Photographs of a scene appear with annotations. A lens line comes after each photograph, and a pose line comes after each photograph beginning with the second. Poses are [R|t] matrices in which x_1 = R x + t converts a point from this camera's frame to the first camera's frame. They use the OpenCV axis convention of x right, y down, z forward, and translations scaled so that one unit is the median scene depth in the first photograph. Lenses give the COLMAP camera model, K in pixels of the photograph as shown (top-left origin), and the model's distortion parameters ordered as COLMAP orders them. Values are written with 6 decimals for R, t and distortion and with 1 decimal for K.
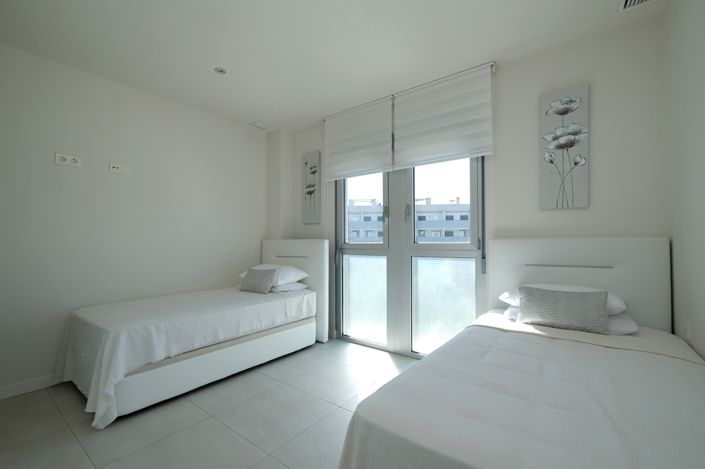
lens RADIAL K [[307.9, 0, 352.9], [0, 307.9, 234.7], [0, 0, 1]] dist [-0.024456, -0.000067]
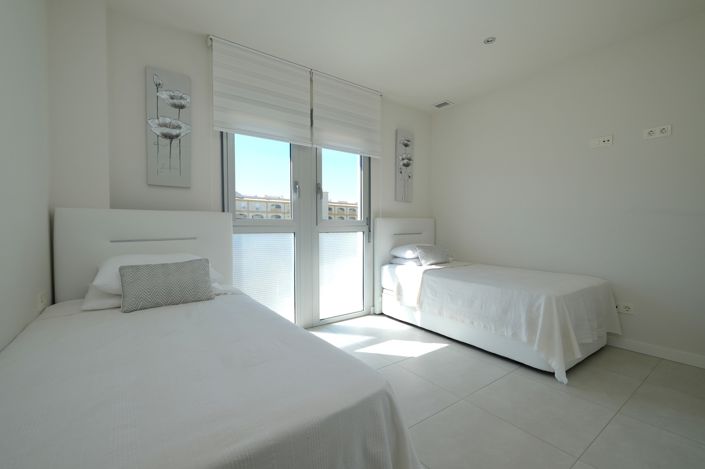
lens RADIAL K [[303.9, 0, 352.3], [0, 303.9, 235.6], [0, 0, 1]] dist [-0.002665, 0.000032]
pose [[0.282417, -0.024514, 0.958978, -0.790944], [-0.021167, 0.999271, 0.031777, 0.046085], [-0.959058, -0.029273, 0.281693, 0.588348]]
